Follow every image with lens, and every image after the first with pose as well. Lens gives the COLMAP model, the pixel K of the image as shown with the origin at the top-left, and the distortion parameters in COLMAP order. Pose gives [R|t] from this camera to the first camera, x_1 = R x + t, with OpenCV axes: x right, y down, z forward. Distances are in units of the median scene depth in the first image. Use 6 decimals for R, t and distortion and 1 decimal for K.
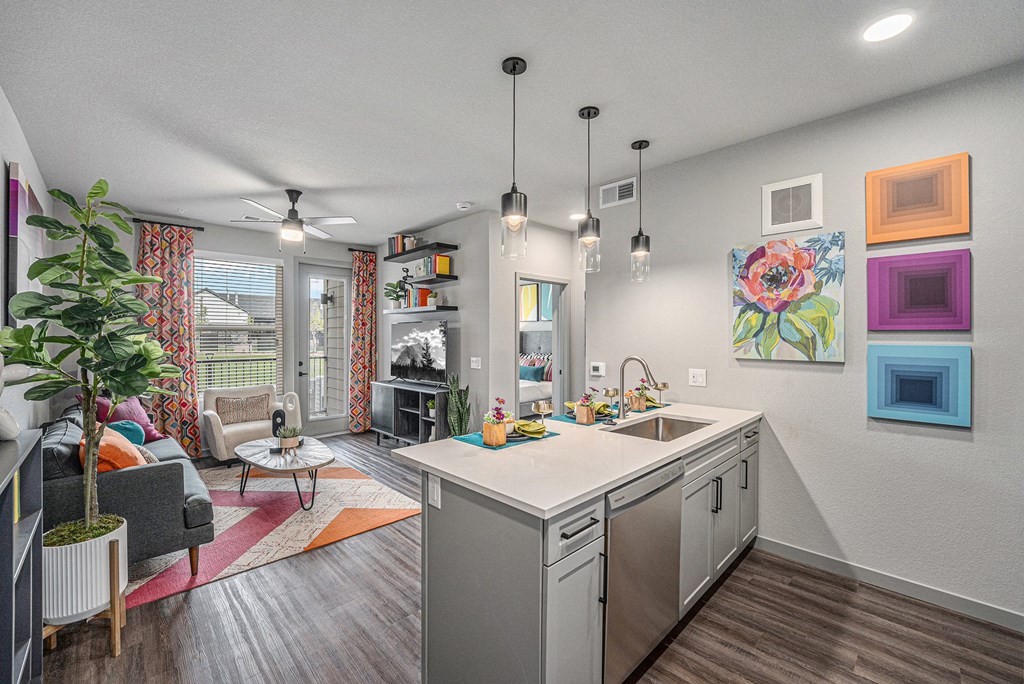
lens RADIAL K [[421.6, 0, 509.7], [0, 421.6, 335.1], [0, 0, 1]] dist [-0.023379, -0.000538]
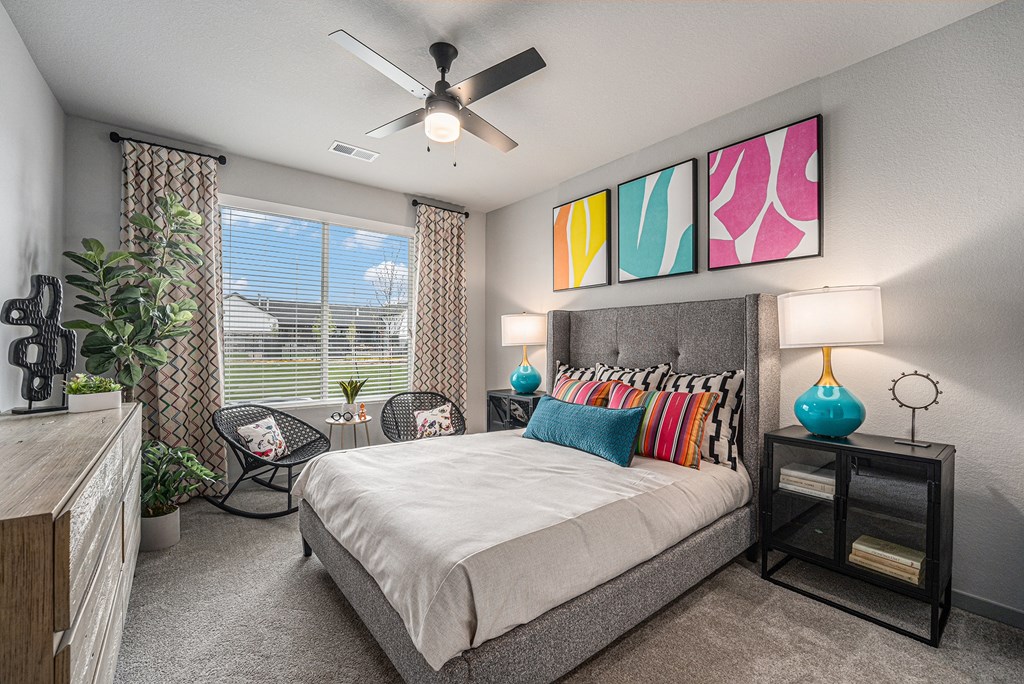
lens RADIAL K [[421.6, 0, 513.3], [0, 421.6, 342.7], [0, 0, 1]] dist [-0.023379, -0.000538]
pose [[0.995445, -0.000378, -0.095335, 0.015695], [0.000162, 0.999997, -0.002276, 0.023147], [0.095336, 0.002250, 0.995443, 0.613311]]
